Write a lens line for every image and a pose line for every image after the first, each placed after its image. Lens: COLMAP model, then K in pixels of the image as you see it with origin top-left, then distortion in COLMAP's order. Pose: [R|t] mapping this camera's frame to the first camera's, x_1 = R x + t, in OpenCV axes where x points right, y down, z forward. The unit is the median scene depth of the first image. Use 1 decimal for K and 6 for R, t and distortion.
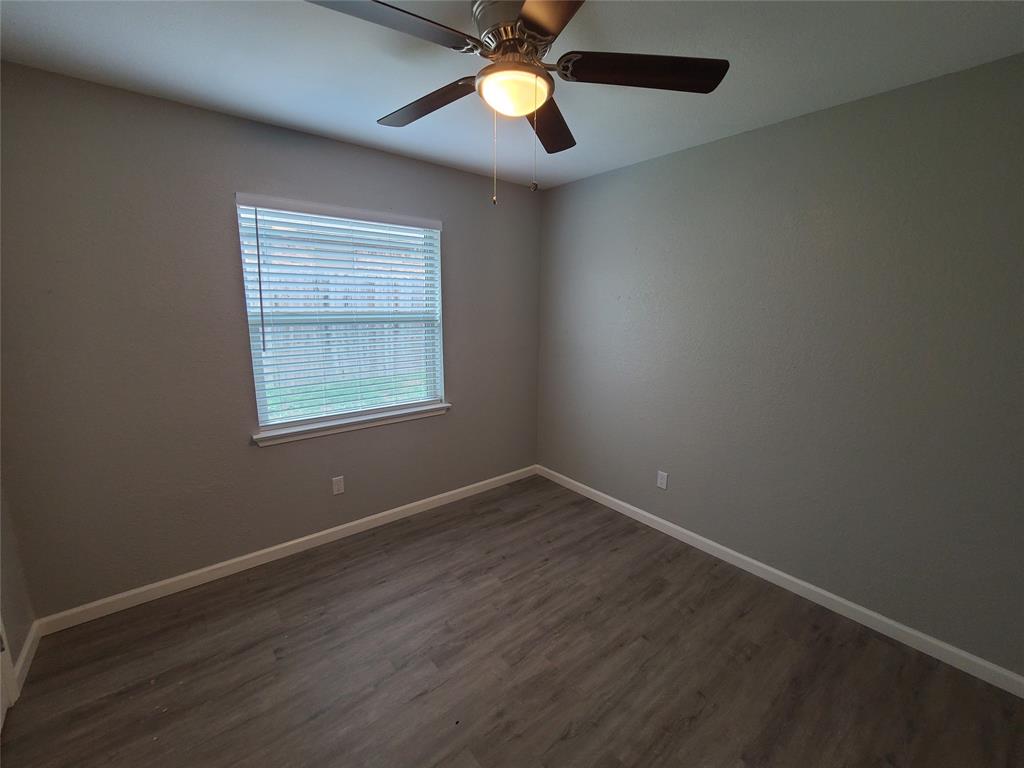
lens RADIAL K [[420.6, 0, 511.3], [0, 420.6, 382.6], [0, 0, 1]] dist [-0.003800, 0.000210]
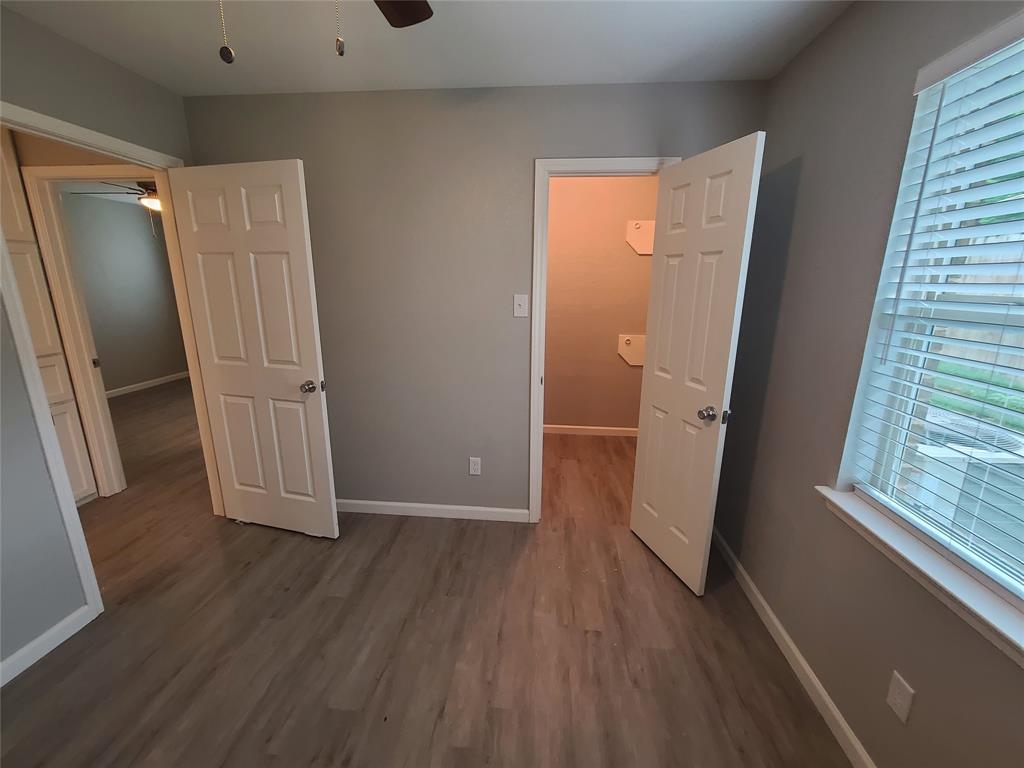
lens RADIAL K [[420.6, 0, 511.3], [0, 420.6, 382.6], [0, 0, 1]] dist [-0.003800, 0.000210]
pose [[-0.697739, 0.154266, -0.699544, 0.177726], [-0.150038, 0.923406, 0.353284, -0.214987], [0.700463, 0.351458, -0.621151, 1.249357]]
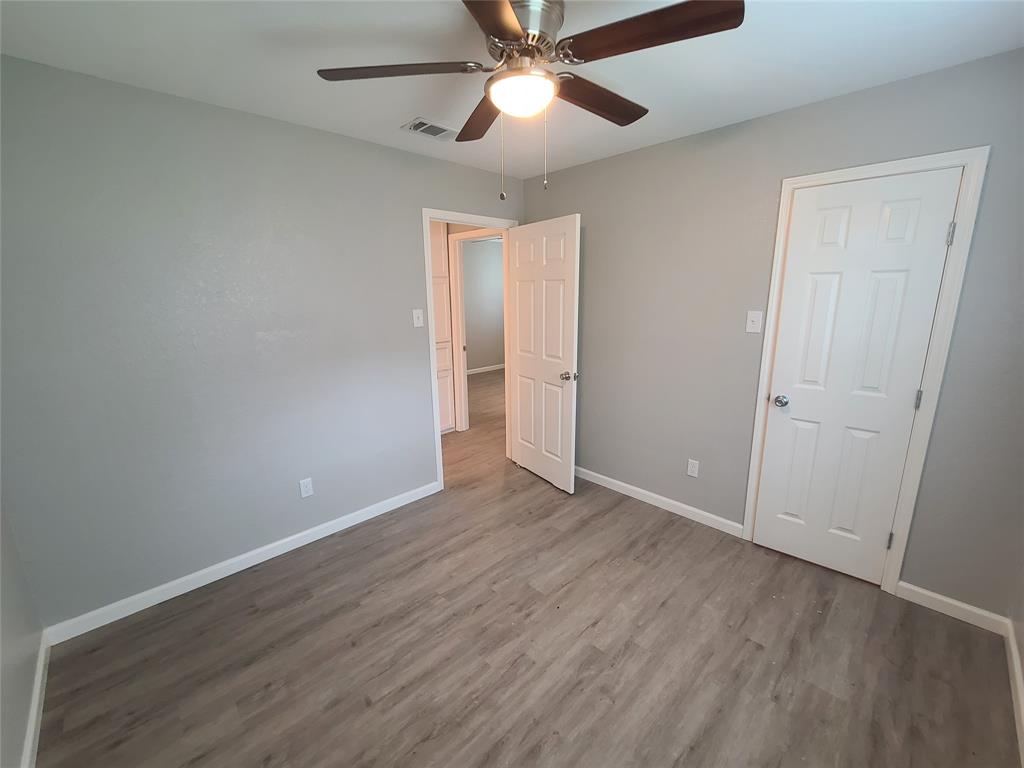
lens RADIAL K [[420.6, 0, 511.3], [0, 420.6, 382.6], [0, 0, 1]] dist [-0.003800, 0.000210]
pose [[-0.996023, 0.021332, -0.086510, 0.100545], [-0.014585, 0.918788, 0.394482, -0.314279], [0.087900, 0.394175, -0.914822, 1.594416]]
